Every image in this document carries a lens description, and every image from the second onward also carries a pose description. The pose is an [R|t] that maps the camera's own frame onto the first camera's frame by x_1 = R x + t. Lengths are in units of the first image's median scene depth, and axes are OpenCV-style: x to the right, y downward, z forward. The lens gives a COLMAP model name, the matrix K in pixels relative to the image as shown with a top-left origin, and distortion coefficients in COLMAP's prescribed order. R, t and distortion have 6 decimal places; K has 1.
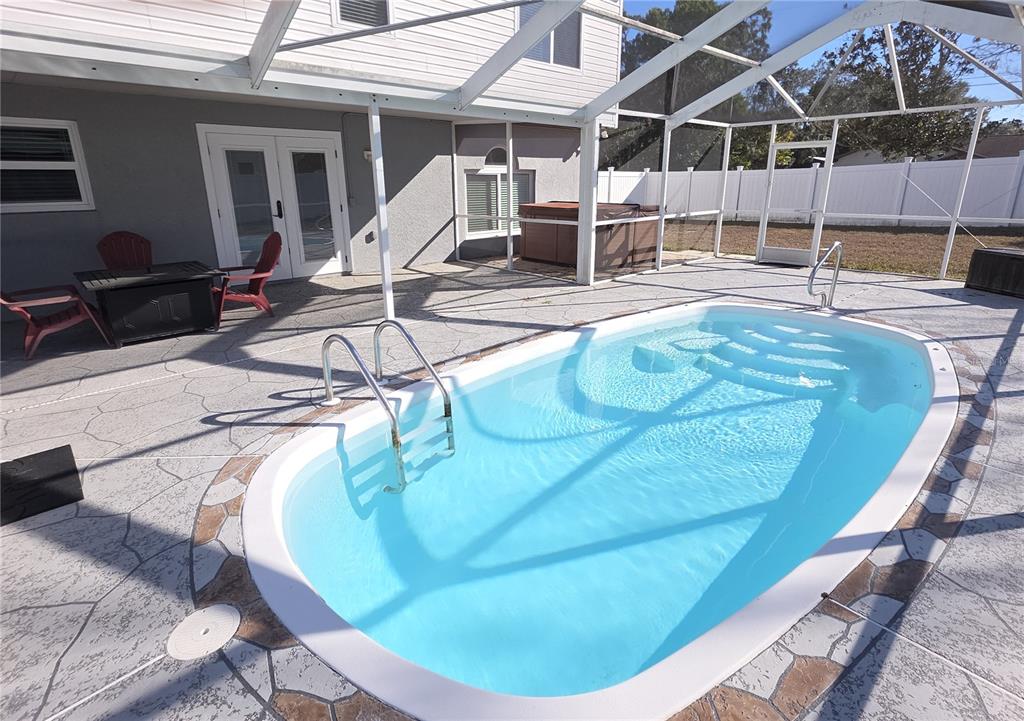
lens RADIAL K [[521.2, 0, 512.2], [0, 521.2, 336.7], [0, 0, 1]] dist [-0.001591, -0.000261]
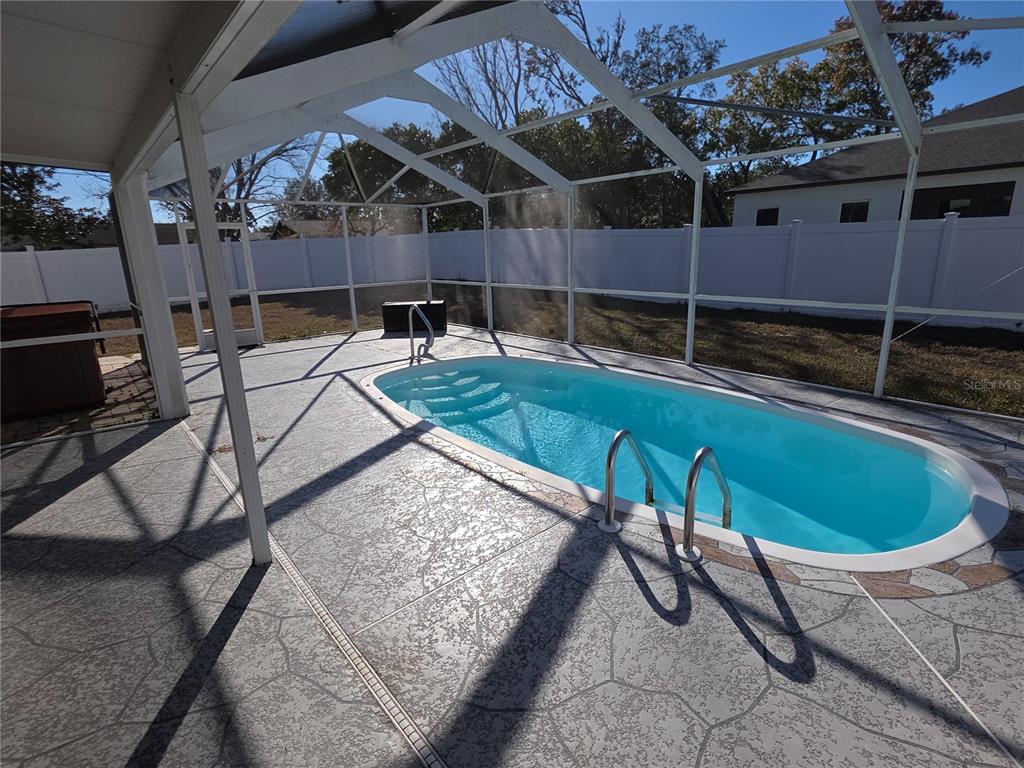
lens RADIAL K [[523.9, 0, 512.0], [0, 523.9, 384.0], [0, 0, 1]] dist [-0.001236, 0.000083]
pose [[0.072626, -0.251096, 0.965234, -1.069362], [0.311629, 0.925048, 0.217194, -0.346224], [-0.947424, 0.285021, 0.145431, 1.118712]]
